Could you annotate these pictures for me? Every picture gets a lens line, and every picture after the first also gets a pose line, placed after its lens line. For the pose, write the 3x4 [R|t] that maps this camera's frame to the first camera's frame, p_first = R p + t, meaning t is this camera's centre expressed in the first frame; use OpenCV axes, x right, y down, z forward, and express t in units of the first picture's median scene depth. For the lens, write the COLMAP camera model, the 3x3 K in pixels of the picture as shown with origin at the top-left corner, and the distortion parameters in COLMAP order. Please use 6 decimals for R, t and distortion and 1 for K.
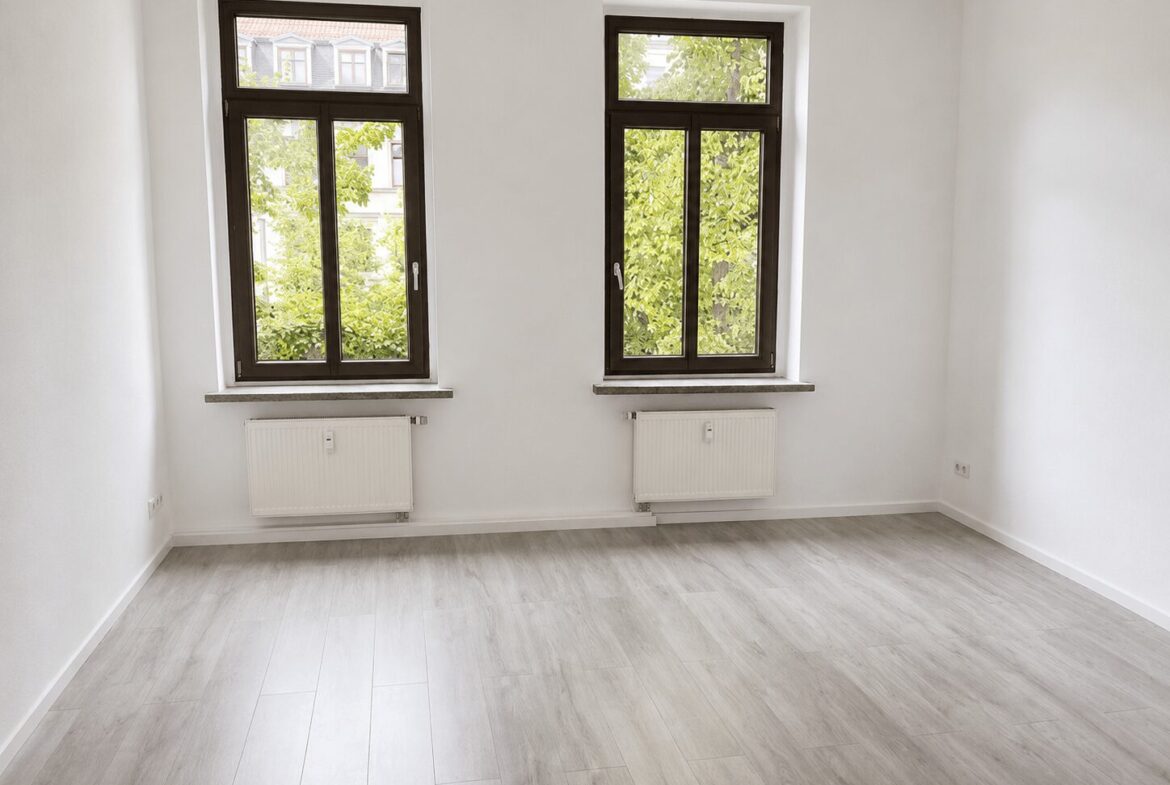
lens RADIAL K [[1006.9, 0, 585.0], [0, 1006.9, 392.5], [0, 0, 1]] dist [-0.001876, 0.001178]
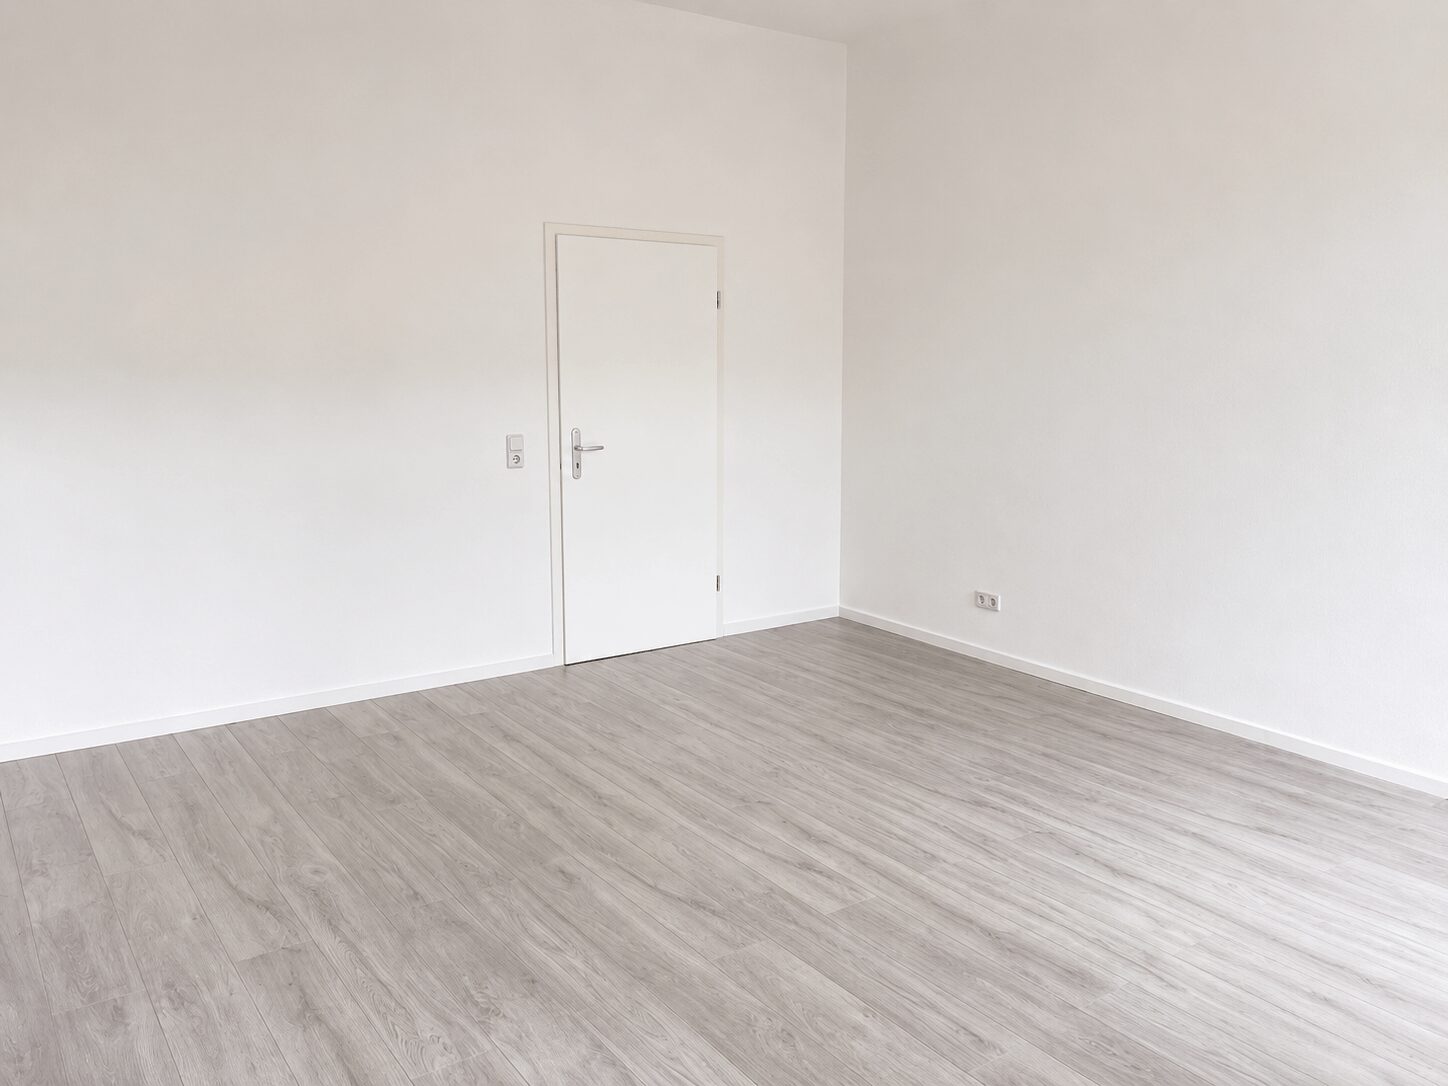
lens RADIAL K [[1249.1, 0, 724.0], [0, 1249.1, 543.0], [0, 0, 1]] dist [-0.001431, -0.003467]
pose [[-0.917085, 0.021788, -0.398096, 0.591279], [-0.111739, 0.944442, 0.309101, -0.228836], [0.382714, 0.327955, -0.863699, 1.610096]]
